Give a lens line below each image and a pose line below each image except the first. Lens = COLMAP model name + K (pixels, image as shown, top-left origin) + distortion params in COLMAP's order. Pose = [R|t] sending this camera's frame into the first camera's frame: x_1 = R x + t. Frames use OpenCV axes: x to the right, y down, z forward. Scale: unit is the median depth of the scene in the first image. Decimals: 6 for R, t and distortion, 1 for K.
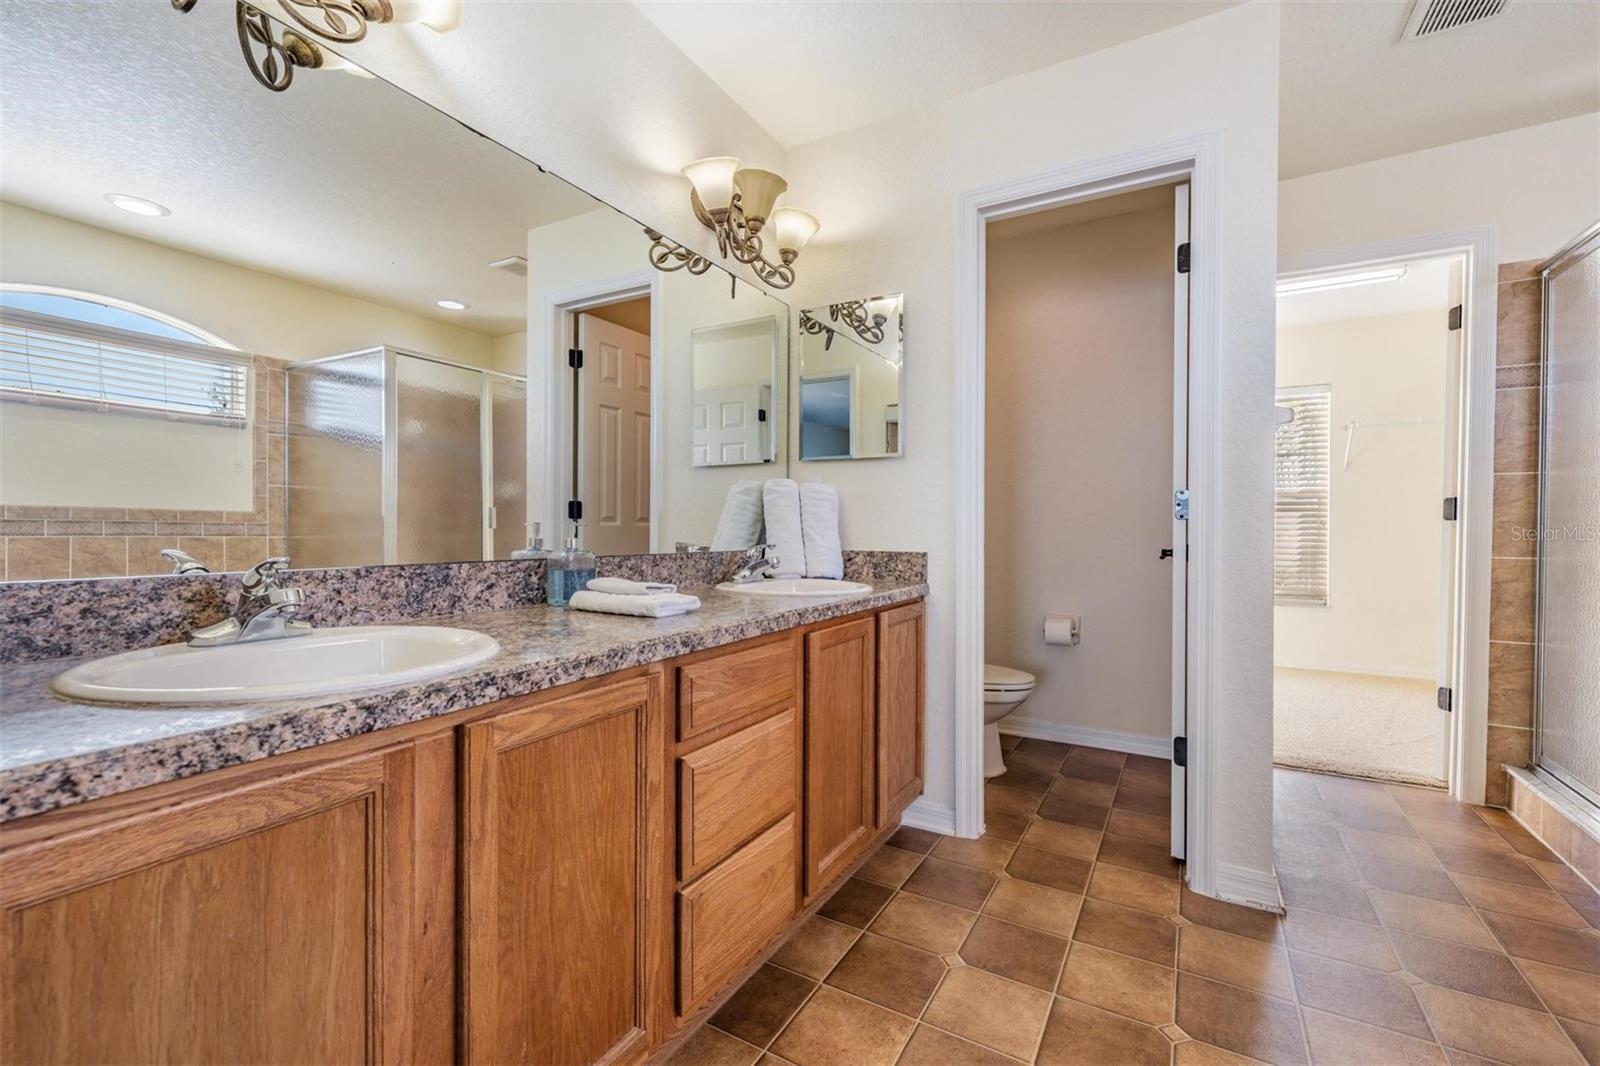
lens RADIAL K [[682.8, 0, 791.9], [0, 682.8, 535.3], [0, 0, 1]] dist [-0.001908, -0.000085]
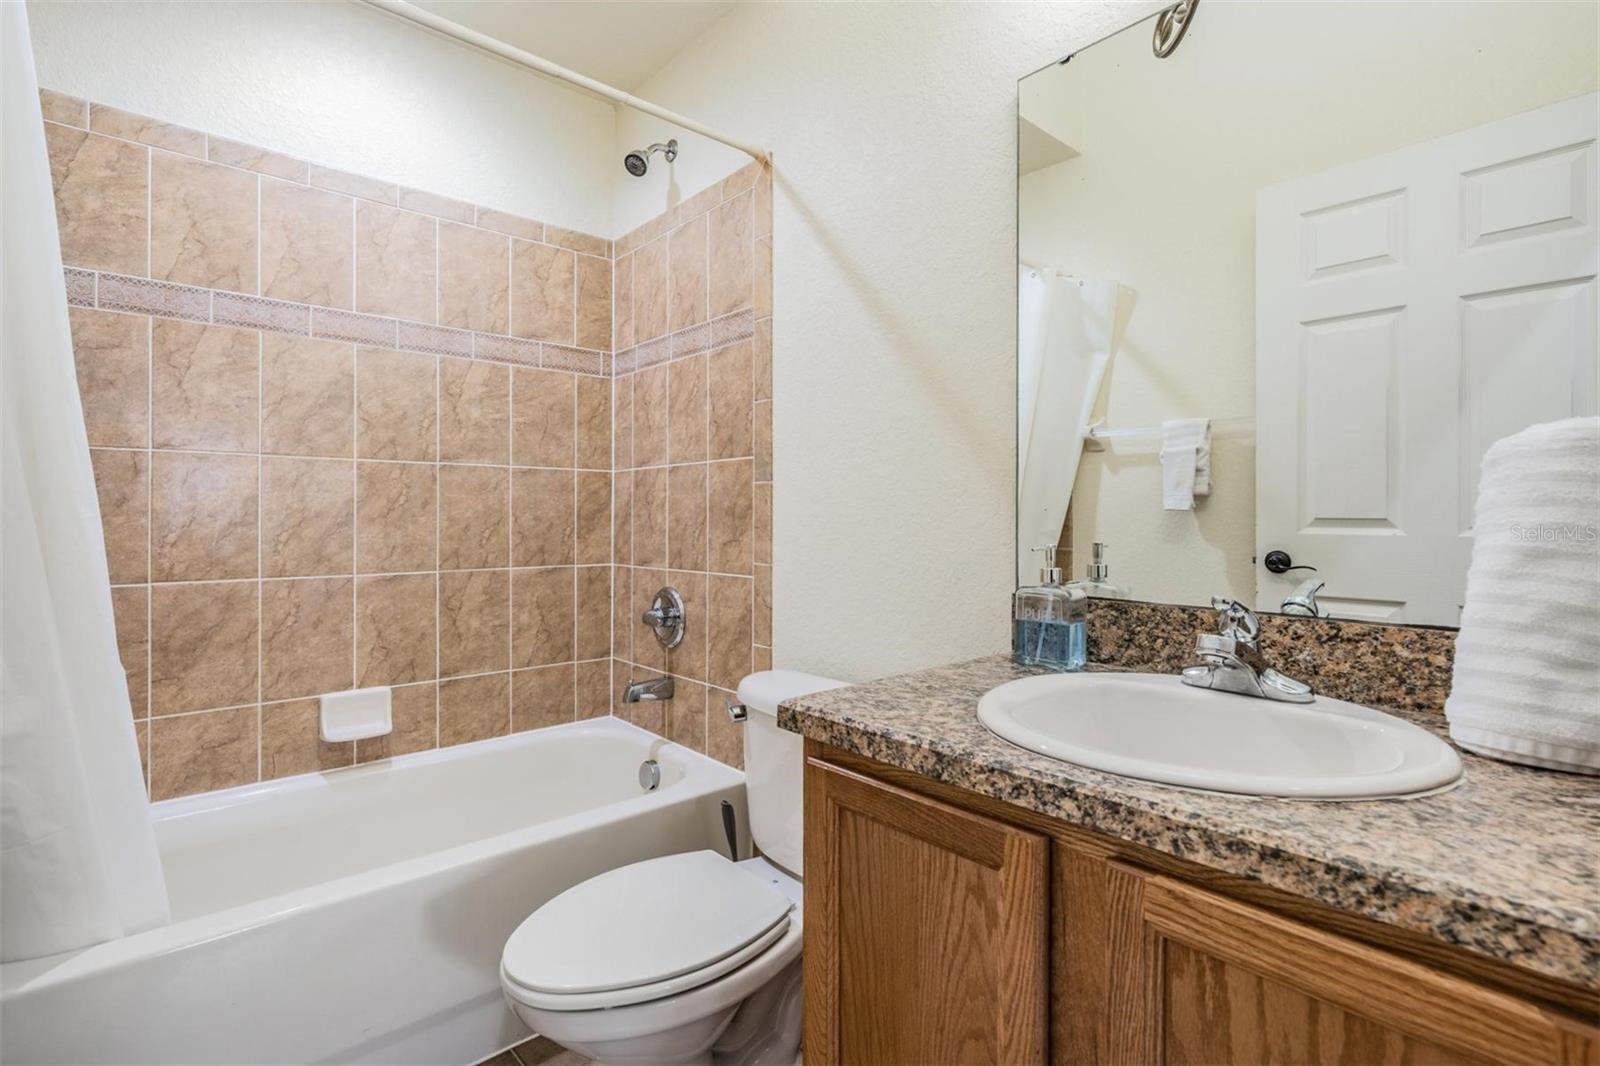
lens RADIAL K [[775.1, 0, 795.9], [0, 775.1, 524.9], [0, 0, 1]] dist [0.003406, 0.001087]
pose [[-0.301473, -0.017604, -0.953312, 0.188064], [-0.042713, 0.999075, -0.004942, -0.025153], [0.952518, 0.039229, -0.301946, 0.389144]]
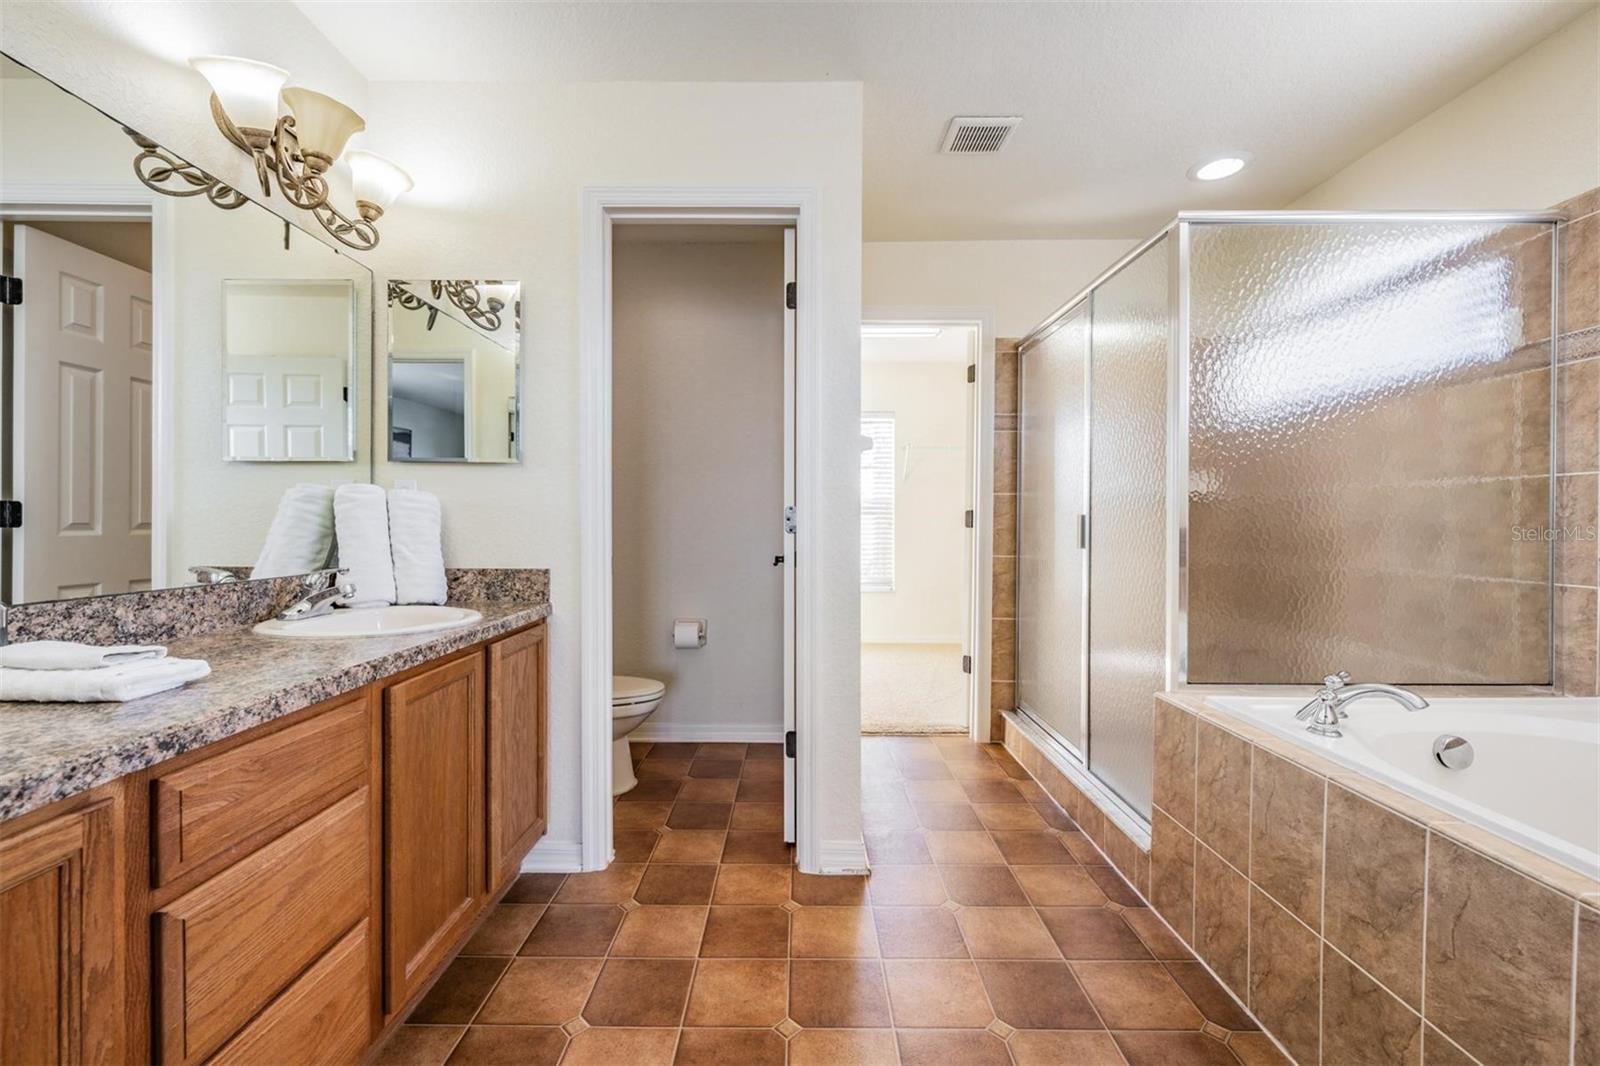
lens RADIAL K [[682.8, 0, 795.9], [0, 682.8, 524.4], [0, 0, 1]] dist [-0.001908, -0.000085]
pose [[0.864085, -0.001969, 0.503342, 0.026788], [0.005083, 0.999976, -0.004812, -0.032631], [-0.503320, 0.006717, 0.864074, 0.049066]]
